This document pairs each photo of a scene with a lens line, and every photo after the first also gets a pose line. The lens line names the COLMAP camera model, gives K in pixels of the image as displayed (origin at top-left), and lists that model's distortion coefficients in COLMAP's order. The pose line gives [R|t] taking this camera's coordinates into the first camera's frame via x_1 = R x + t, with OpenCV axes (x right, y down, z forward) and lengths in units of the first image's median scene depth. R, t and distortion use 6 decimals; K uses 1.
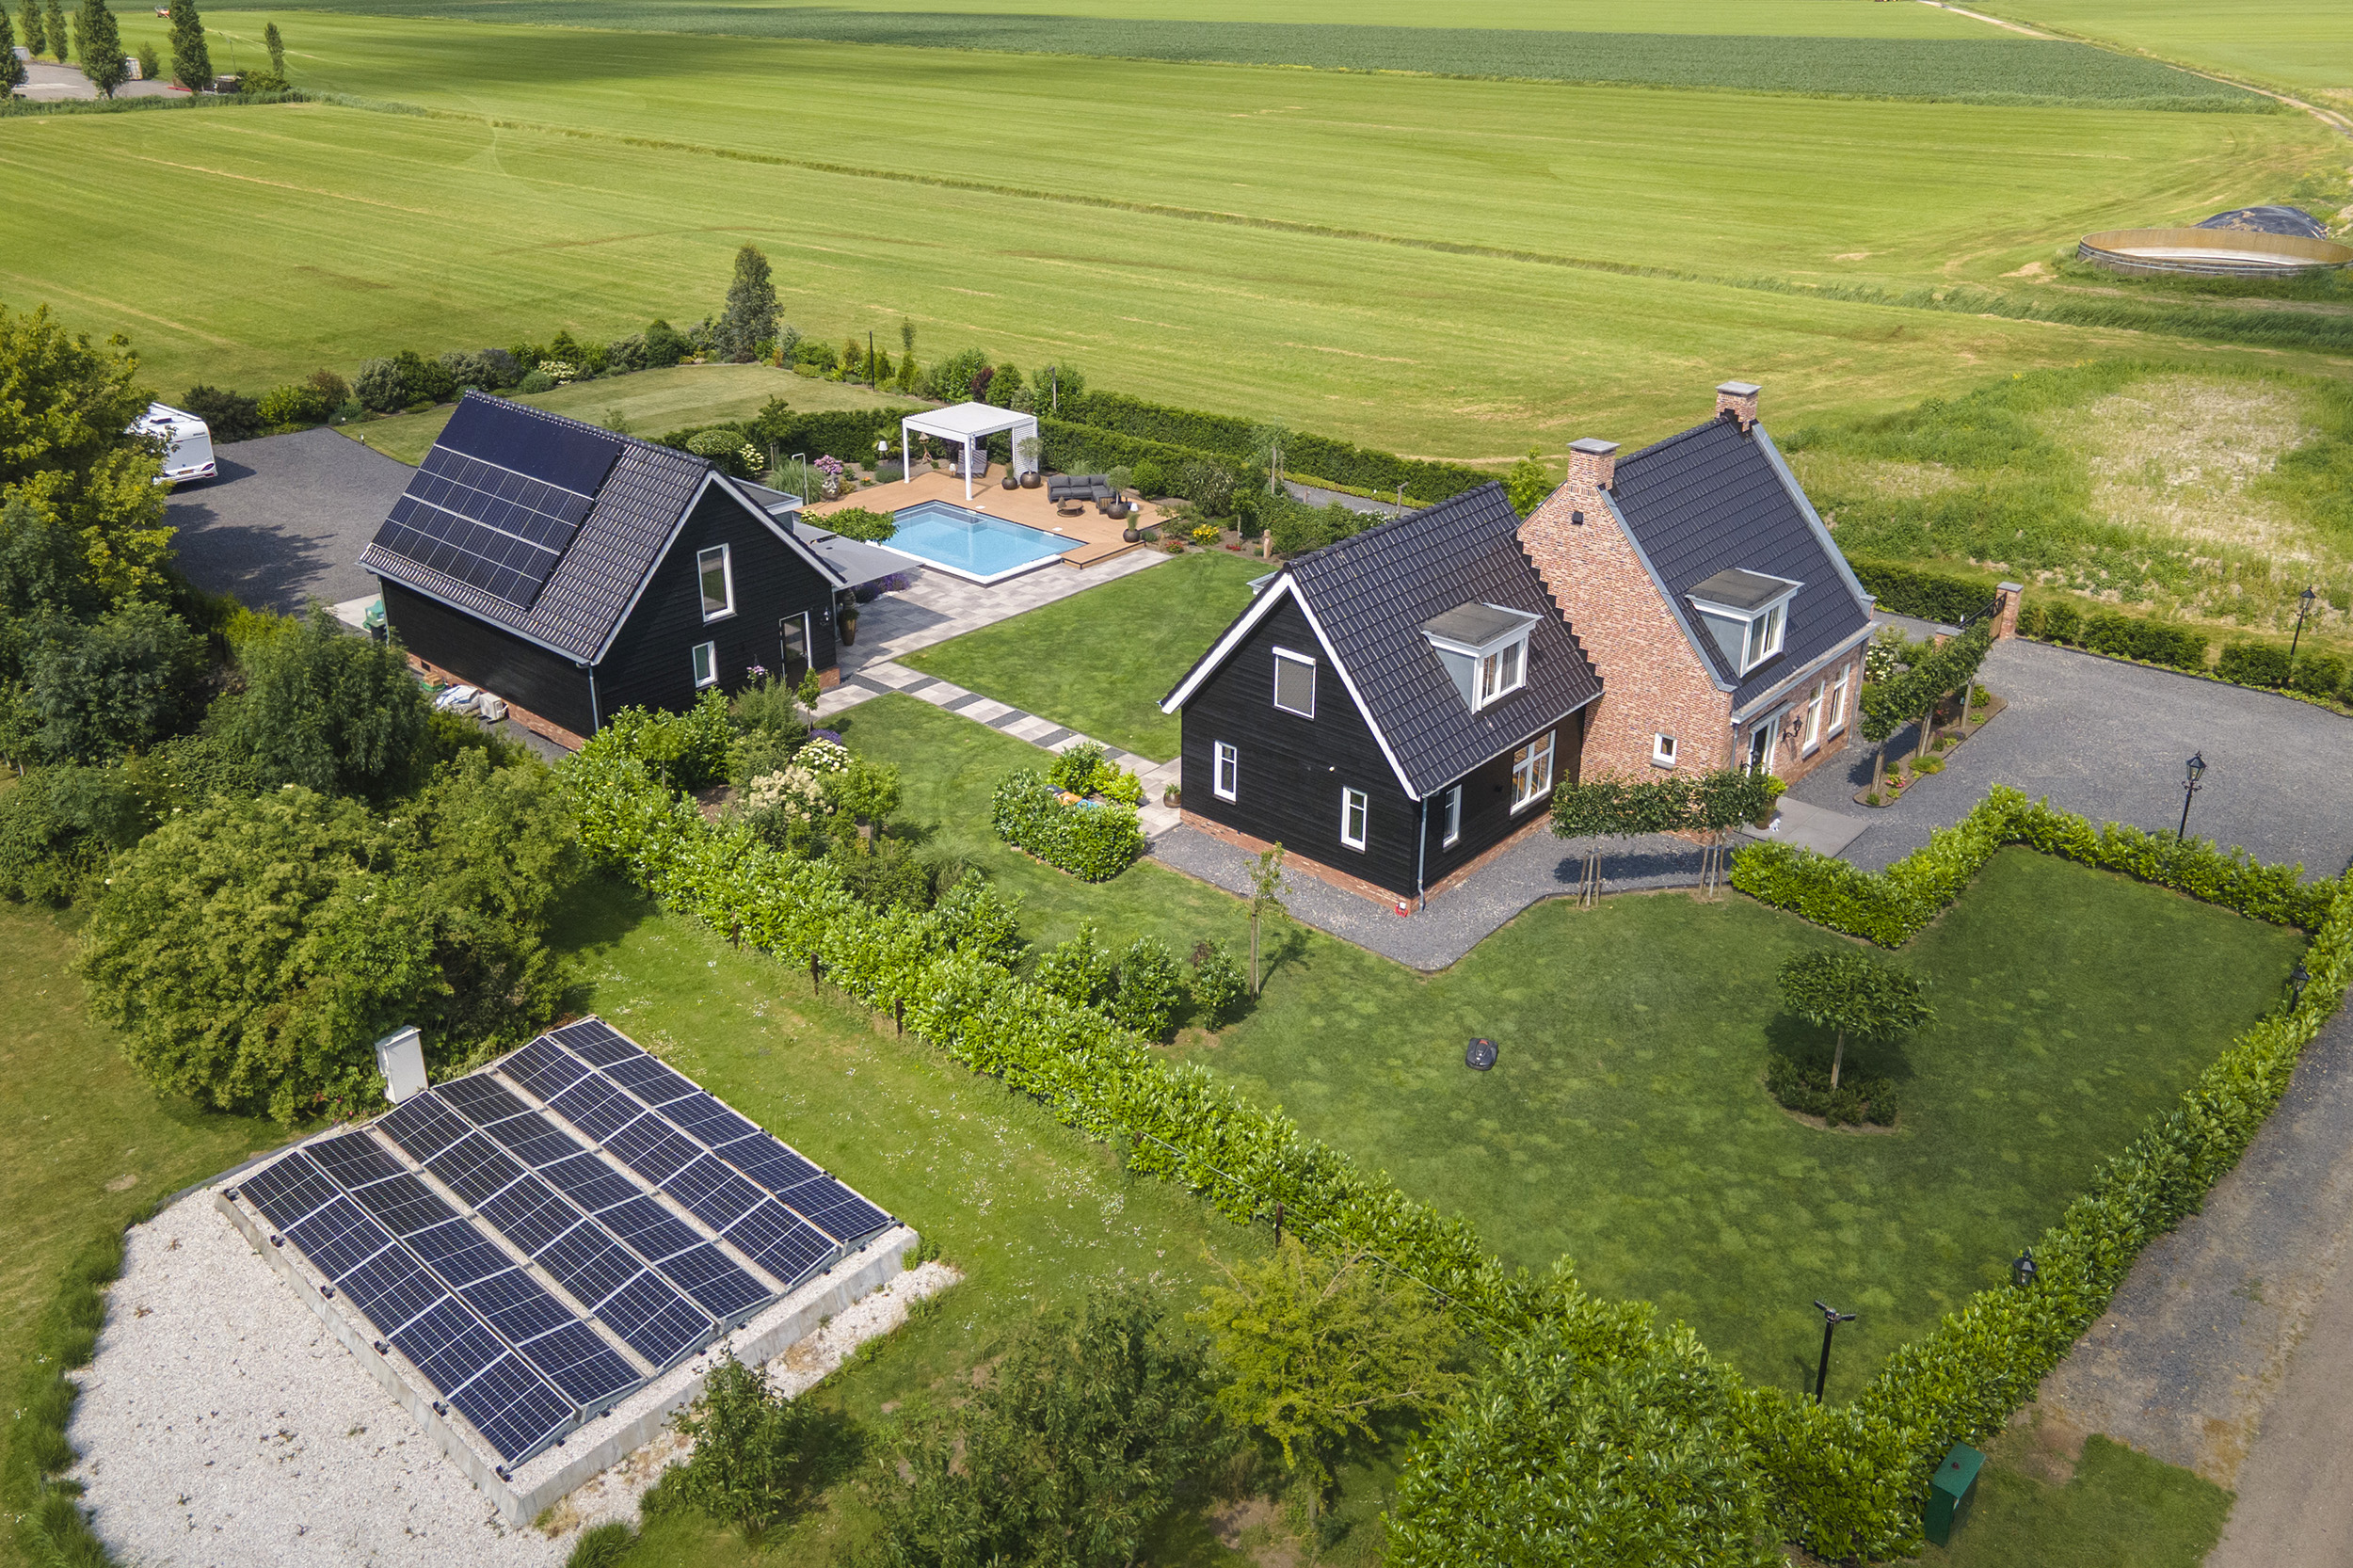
lens RADIAL K [[1830.9, 0, 1170.5], [0, 1830.9, 594.1], [0, 0, 1]] dist [0.006696, 0.072600]
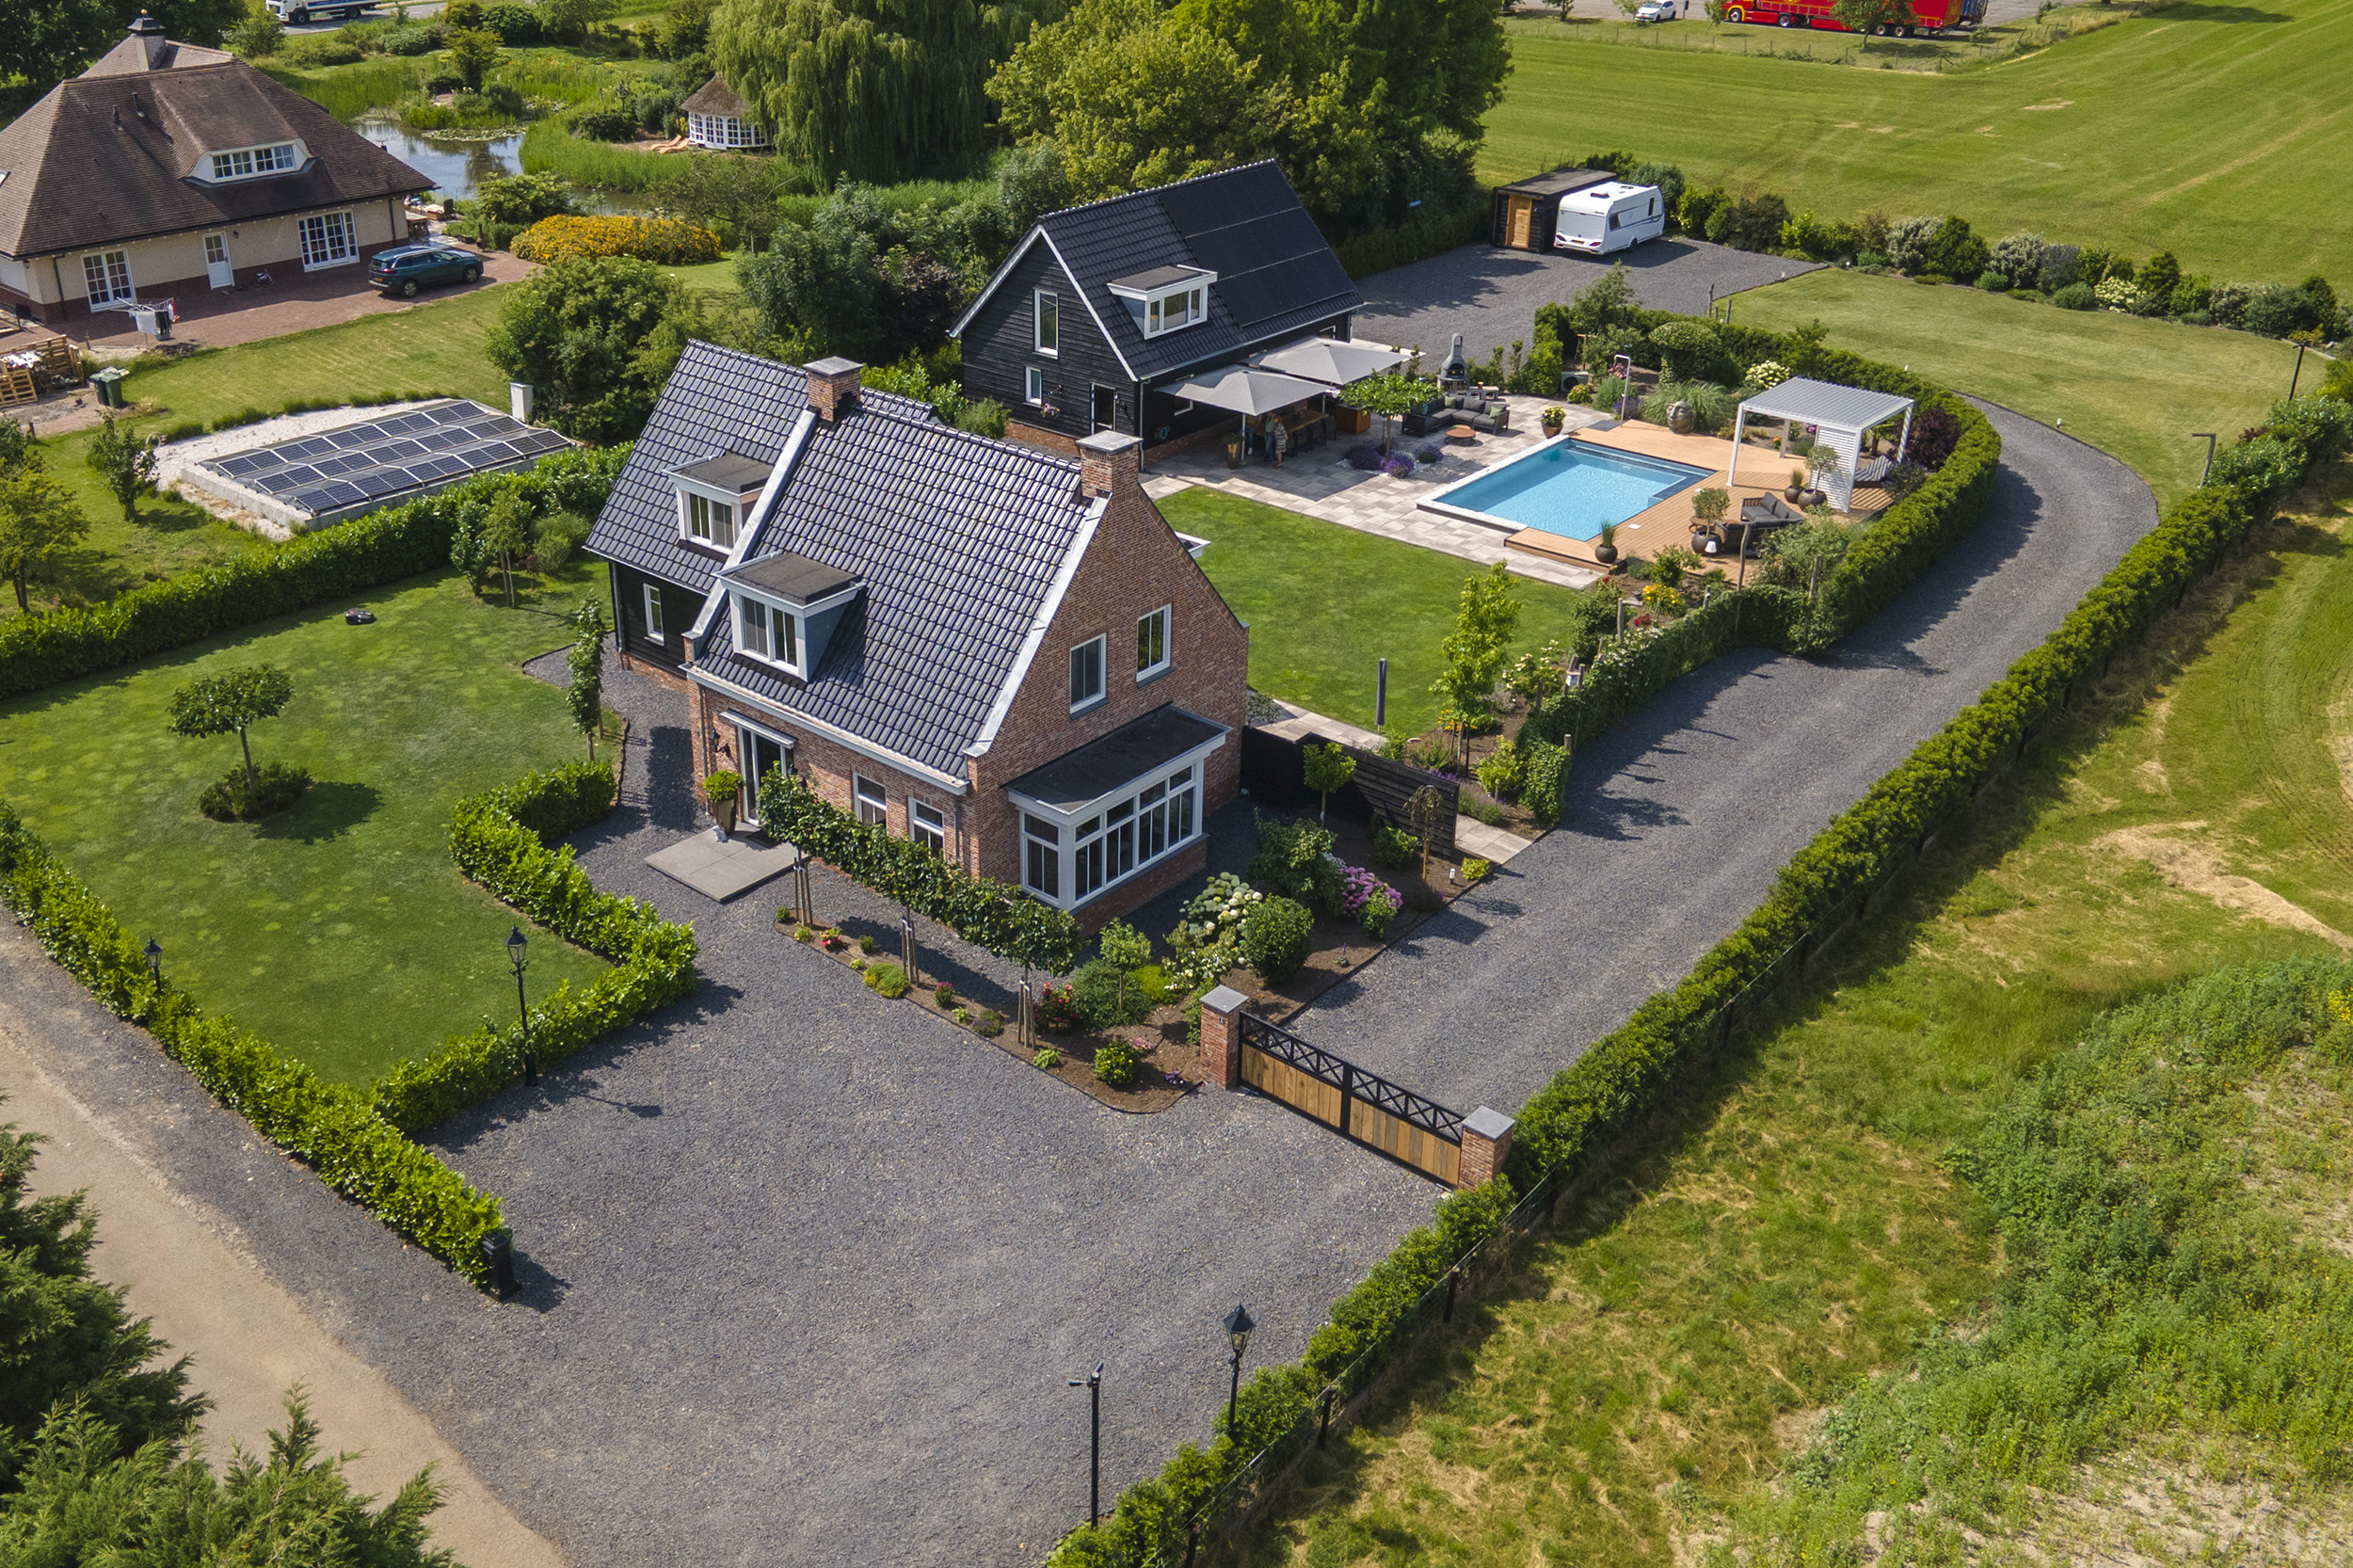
lens RADIAL K [[2142.5, 0, 1043.8], [0, 2142.5, 677.3], [0, 0, 1]] dist [0.000473, 0.098848]
pose [[-0.019423, 0.408923, -0.912362, 1.104622], [-0.331257, 0.858361, 0.391772, -0.349811], [0.943341, 0.309835, 0.118787, 0.904261]]
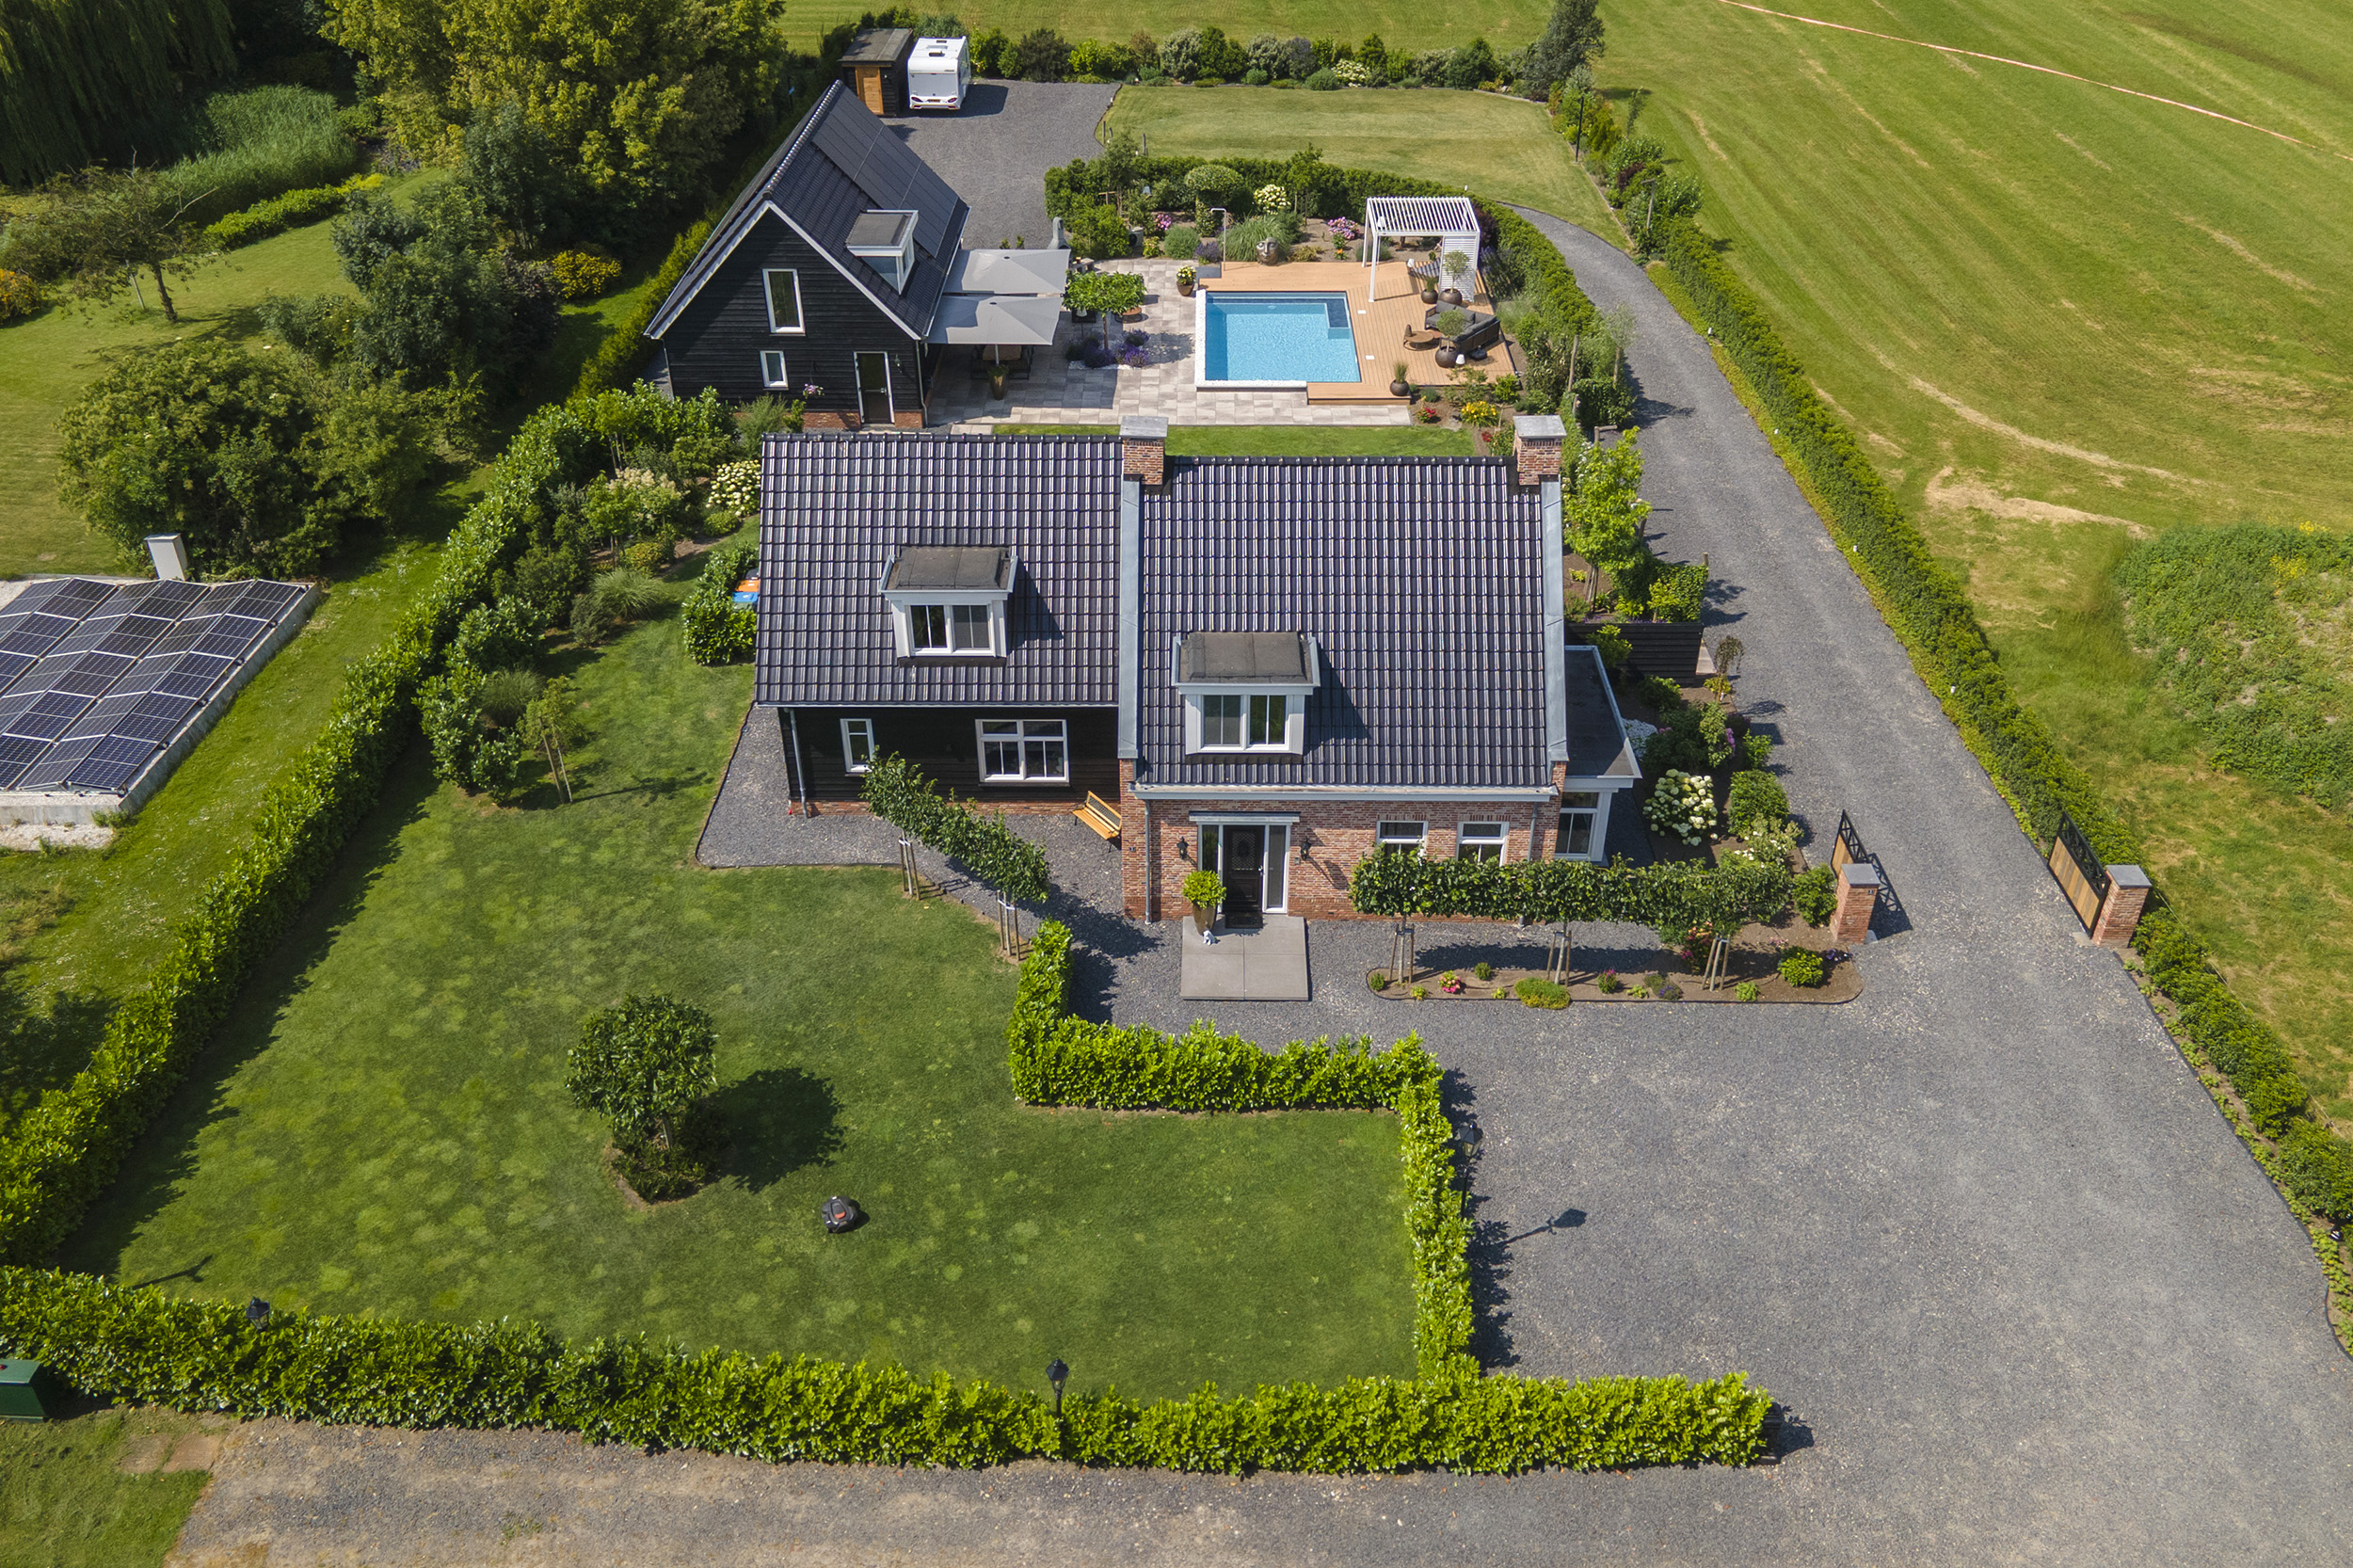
lens RADIAL K [[1823.8, 0, 1213.8], [0, 1823.8, 688.7], [0, 0, 1]] dist [0.014129, 0.057317]
pose [[0.657606, 0.409235, -0.632520, 0.726907], [-0.253312, 0.910823, 0.325936, -0.220964], [0.709498, -0.054113, 0.702627, 0.388356]]
